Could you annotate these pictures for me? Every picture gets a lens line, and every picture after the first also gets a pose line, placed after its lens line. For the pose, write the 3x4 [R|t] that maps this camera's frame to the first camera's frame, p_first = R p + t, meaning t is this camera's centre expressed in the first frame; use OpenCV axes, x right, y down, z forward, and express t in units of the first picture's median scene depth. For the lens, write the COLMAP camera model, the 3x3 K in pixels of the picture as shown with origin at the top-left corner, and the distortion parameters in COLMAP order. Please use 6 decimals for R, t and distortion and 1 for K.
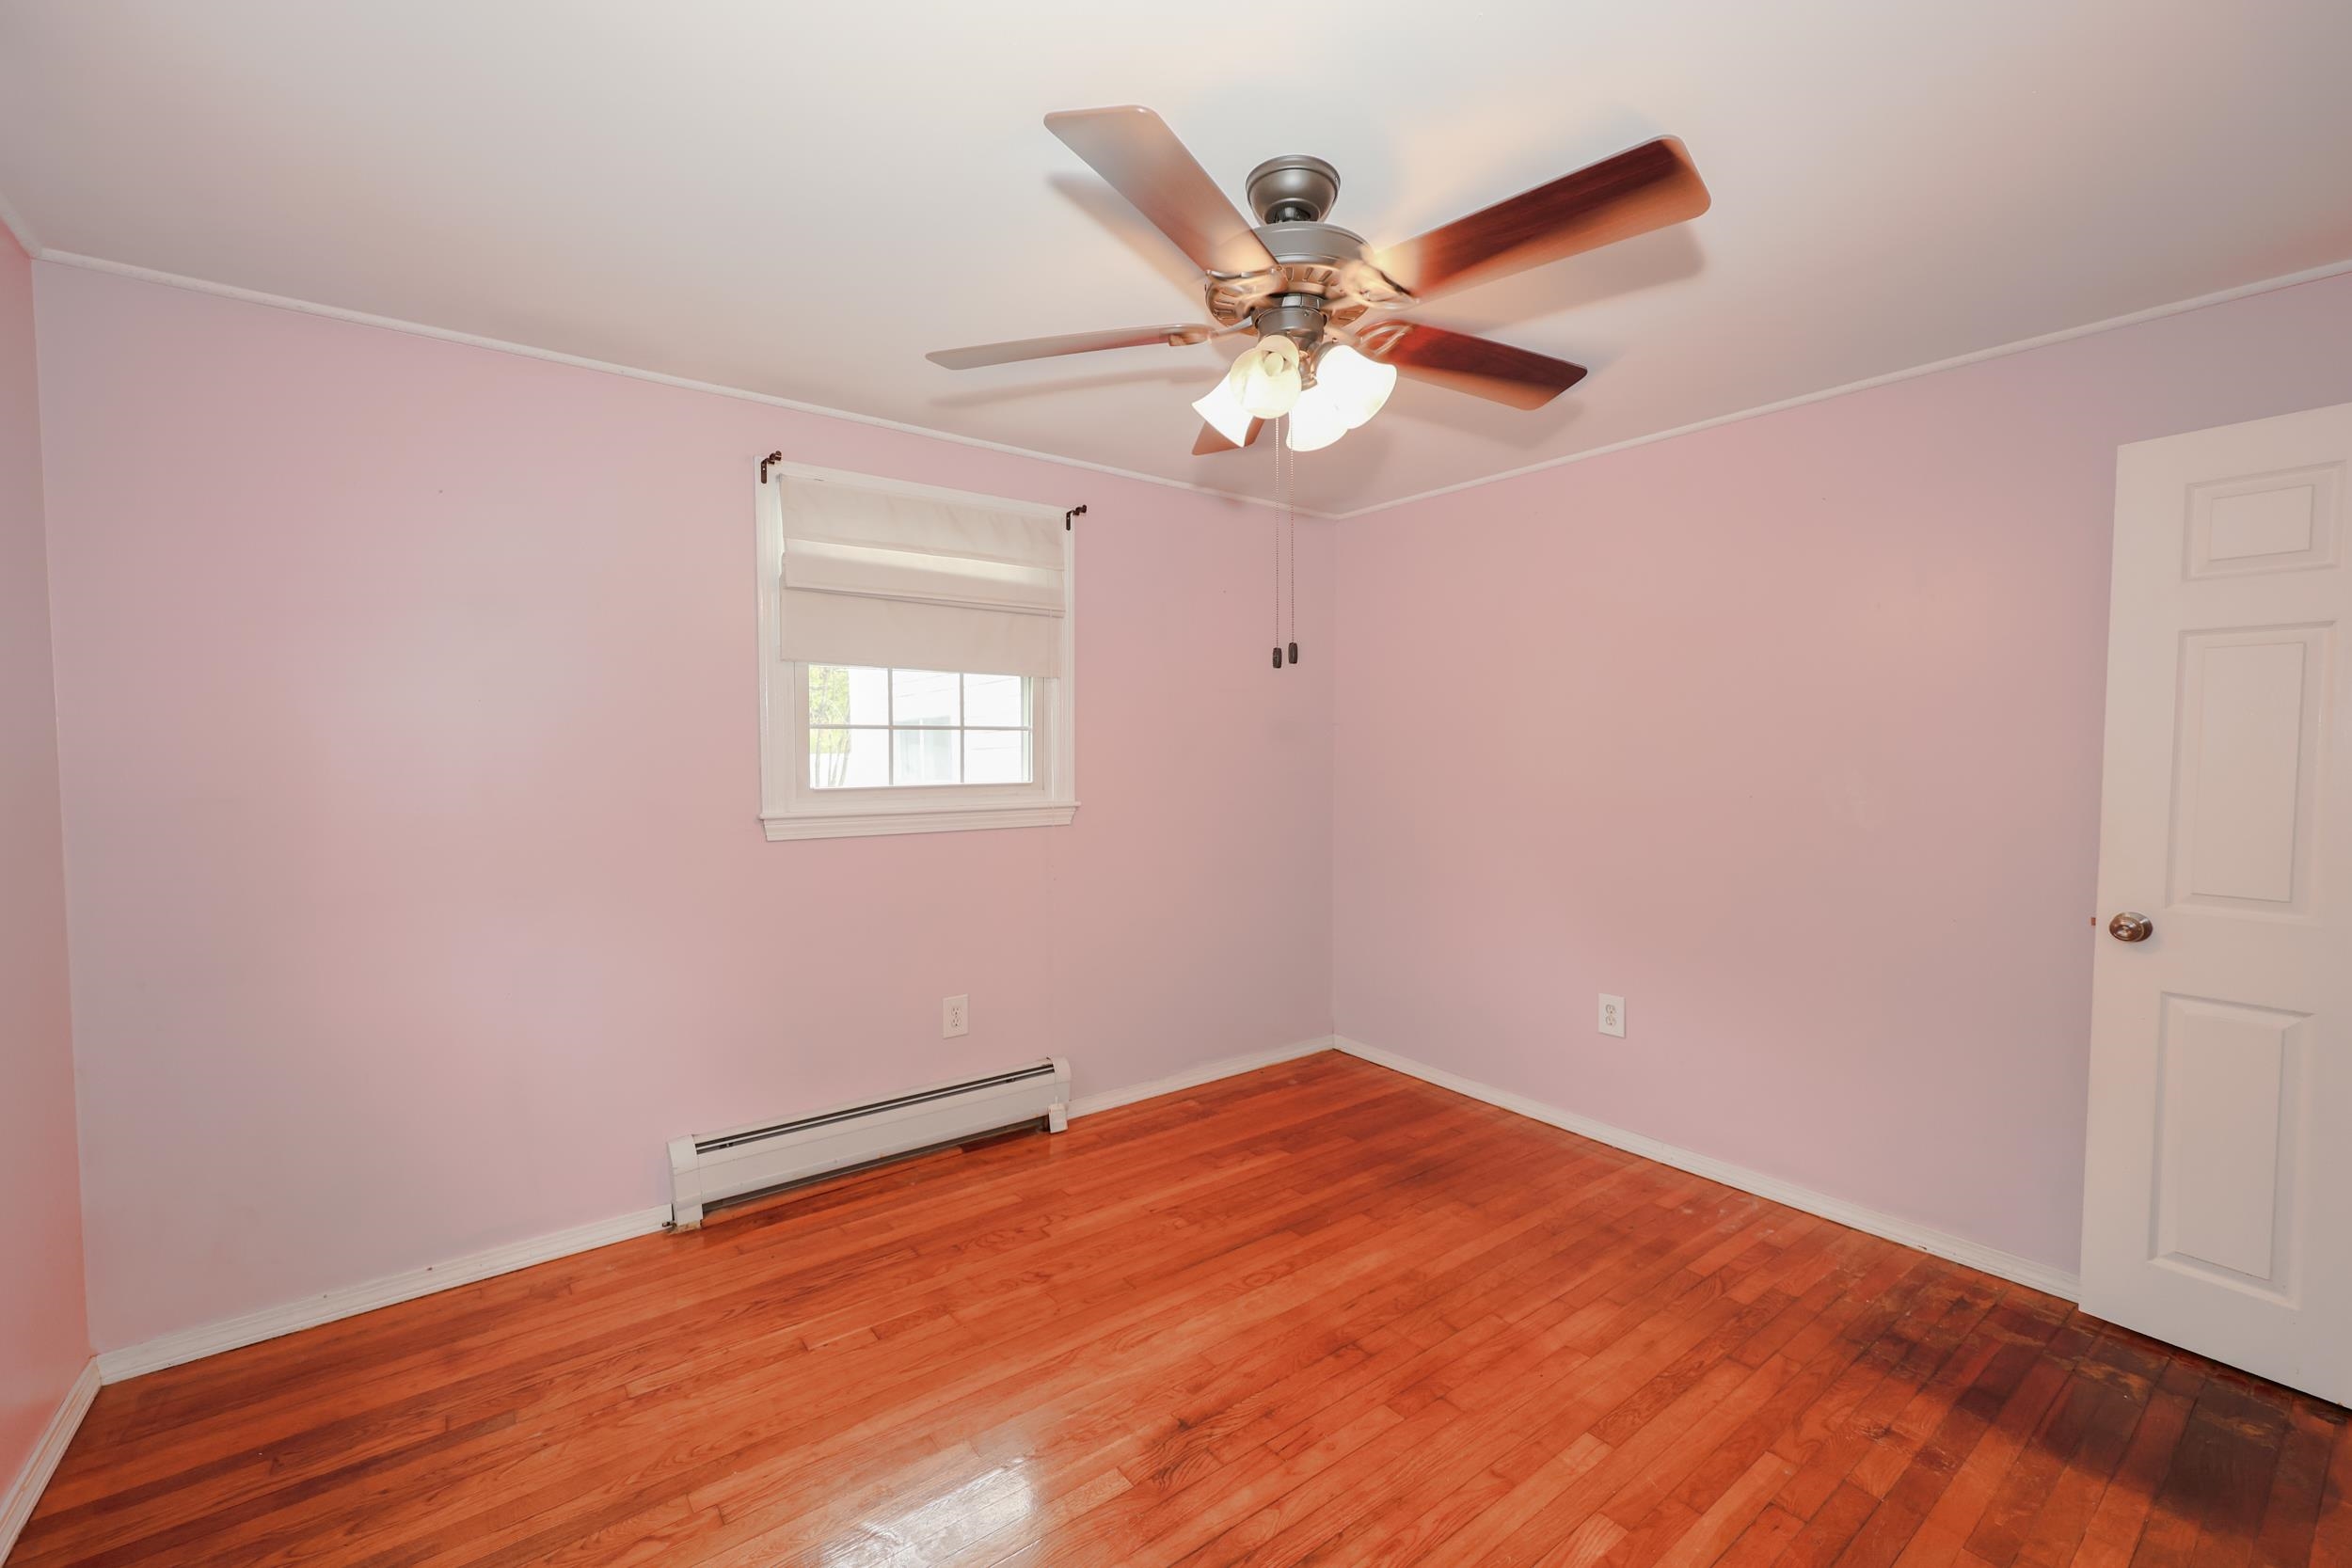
lens RADIAL K [[977.7, 0, 1176.0], [0, 977.7, 784.0], [0, 0, 1]] dist [0.002258, 0.000344]
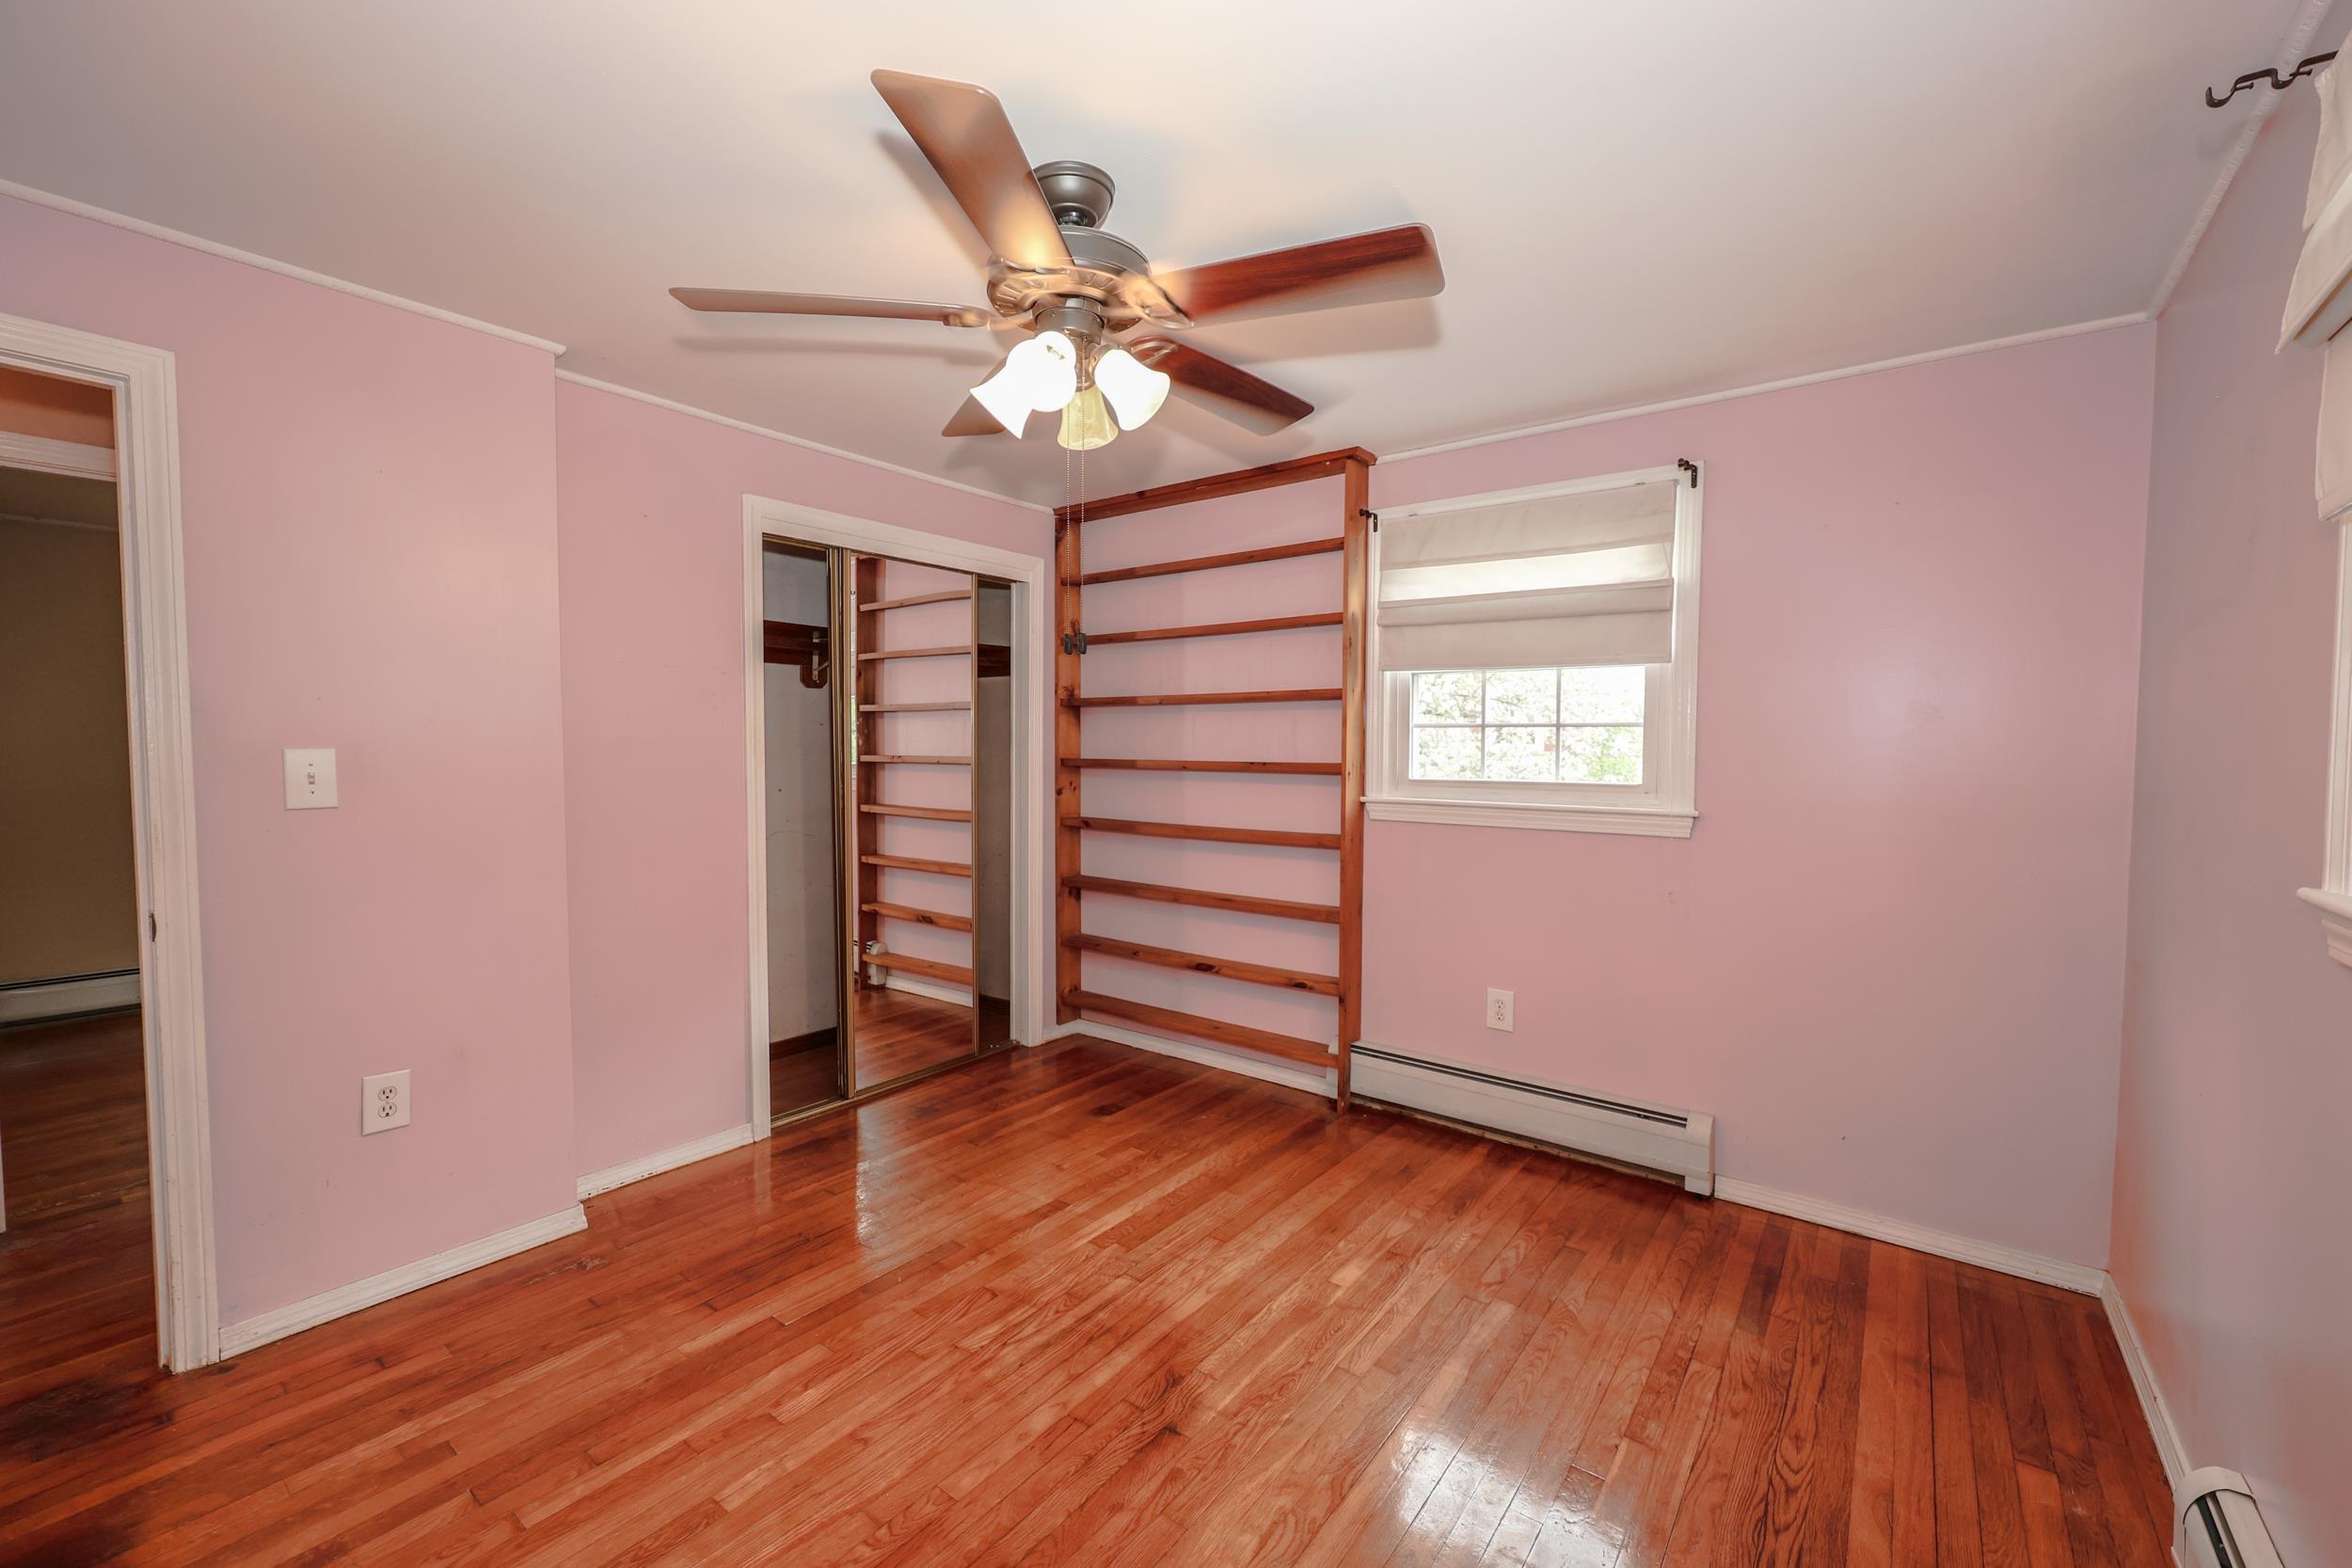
lens RADIAL K [[948.3, 0, 1169.5], [0, 948.3, 782.6], [0, 0, 1]] dist [0.000056, 0.000106]
pose [[-0.967073, 0.003734, -0.254472, 0.179873], [-0.016436, 0.996889, 0.077090, -0.044770], [0.253968, 0.078734, -0.964003, 1.339523]]
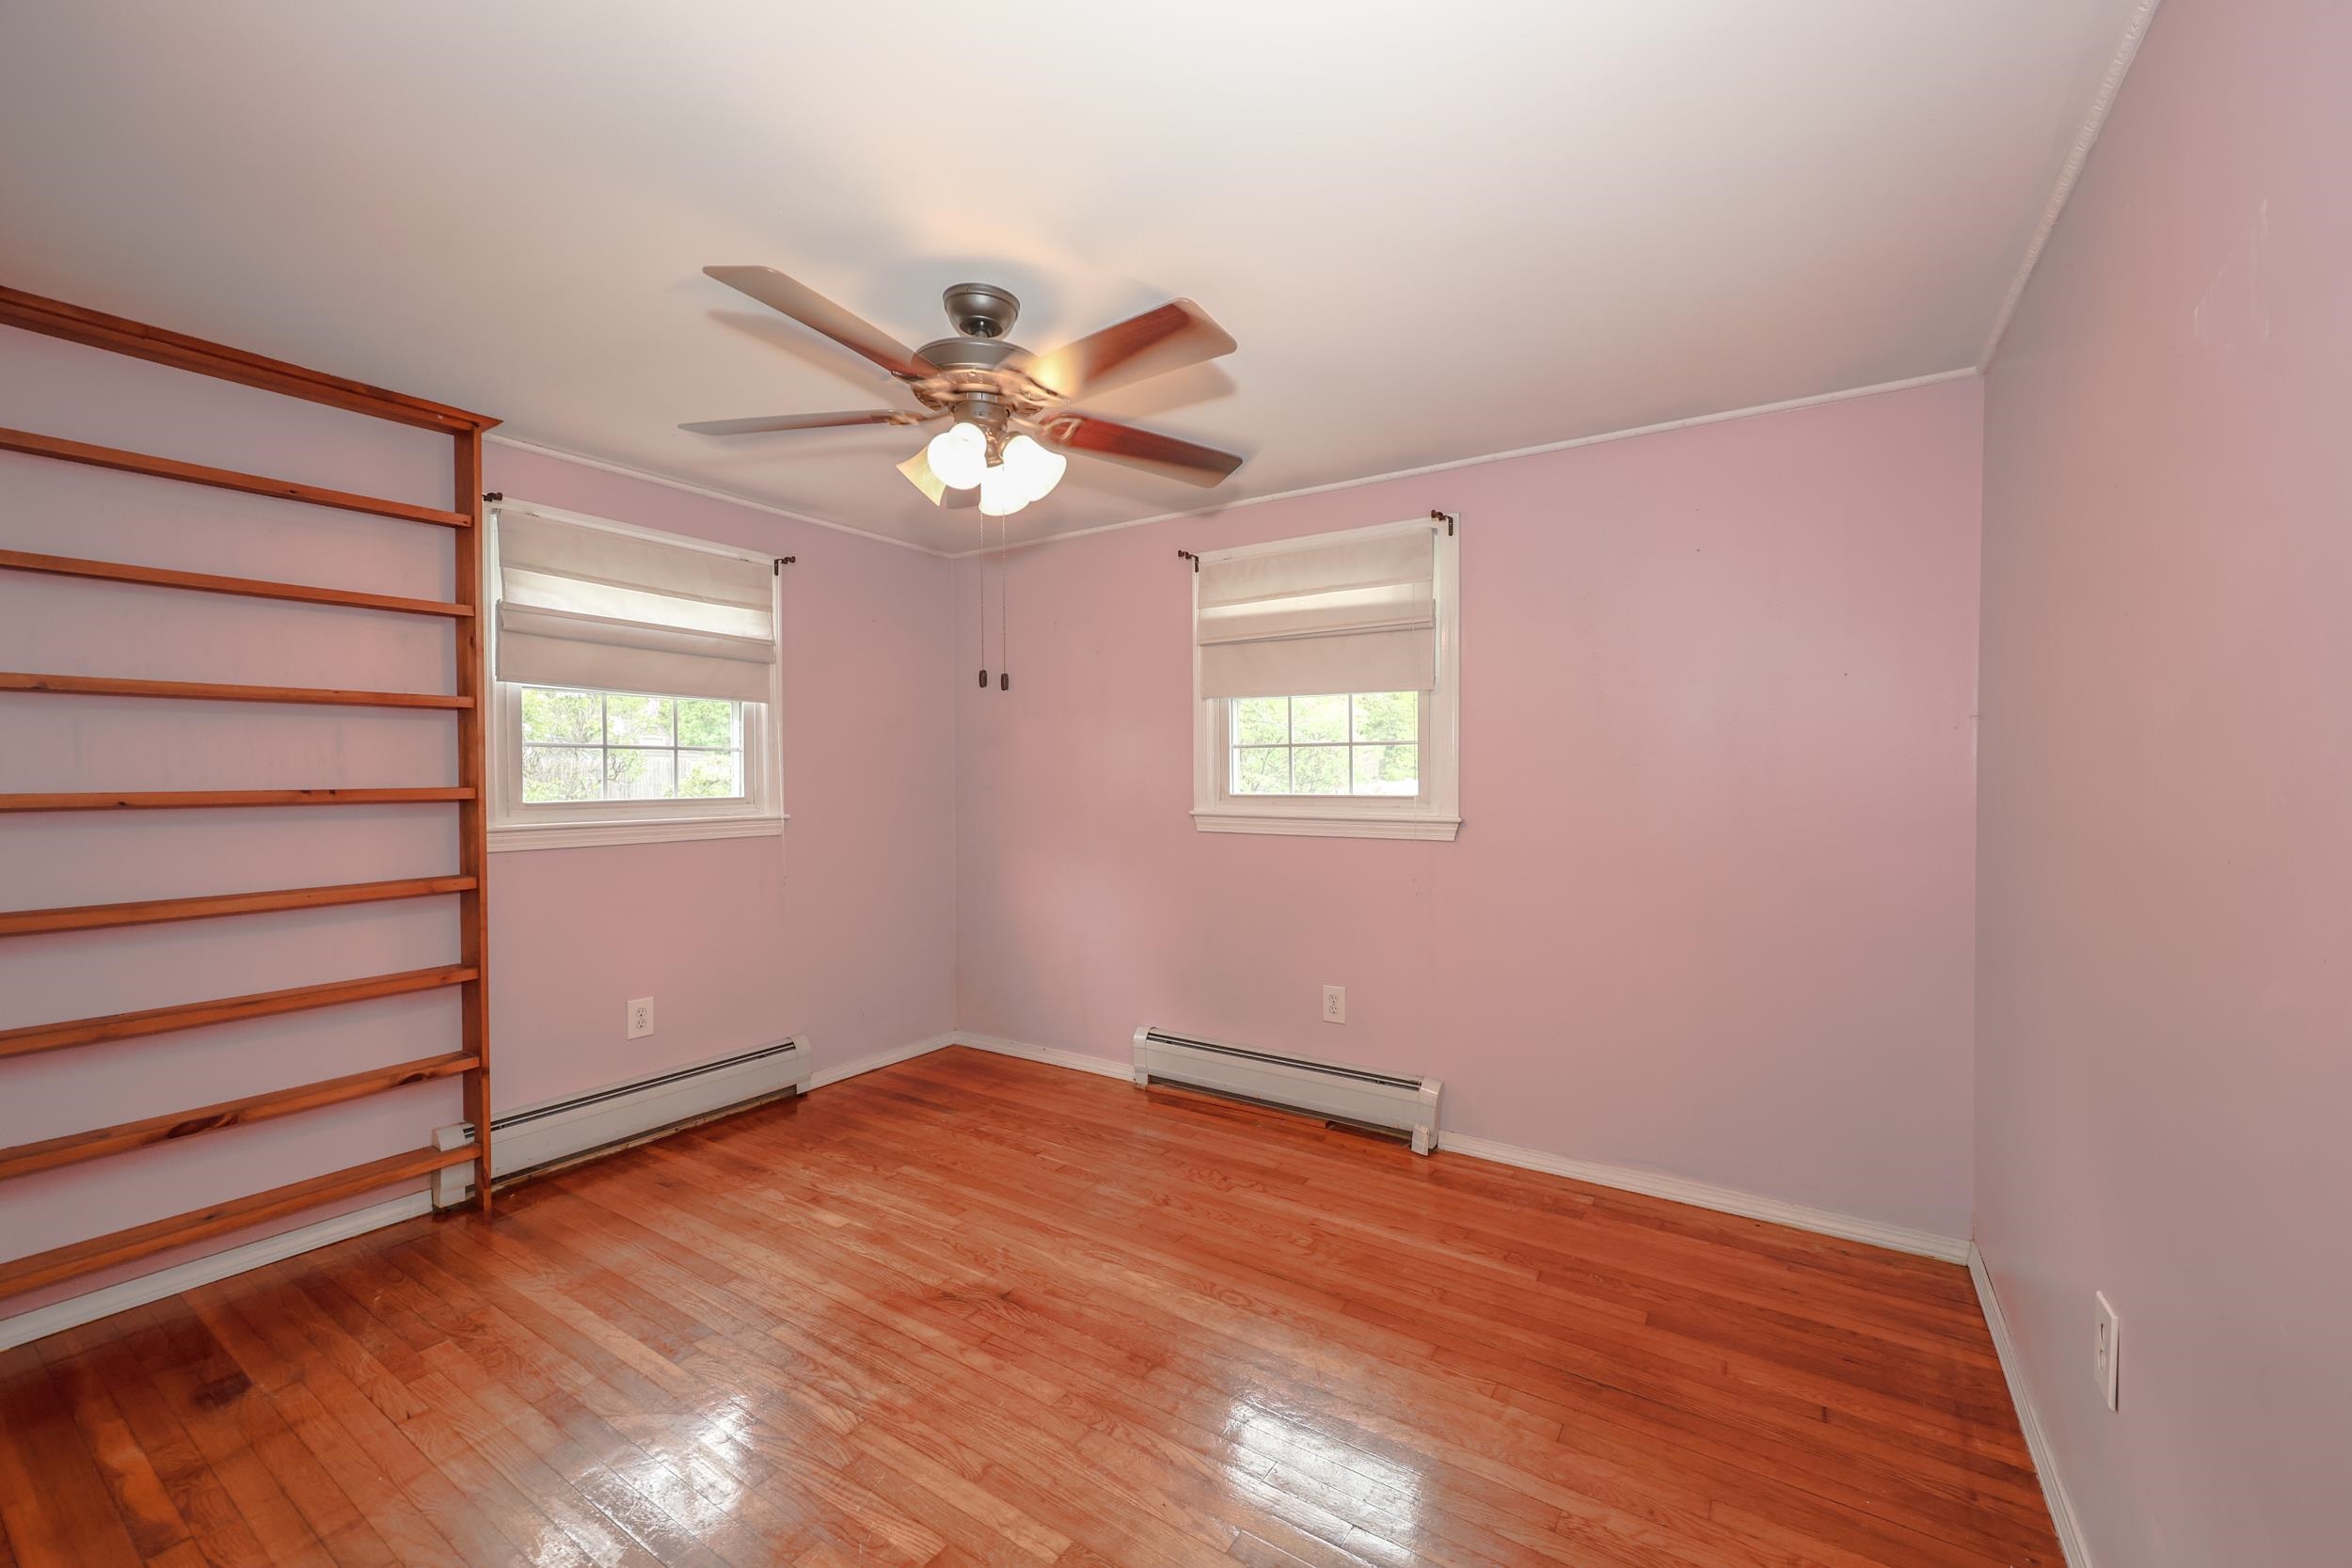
lens RADIAL K [[953.5, 0, 1169.8], [0, 953.5, 790.0], [0, 0, 1]] dist [0.000697, 0.000015]
pose [[0.321756, 0.015537, -0.946695, 0.883485], [-0.033288, 0.999433, 0.005089, -0.005155], [0.946237, 0.029876, 0.322090, 0.566199]]
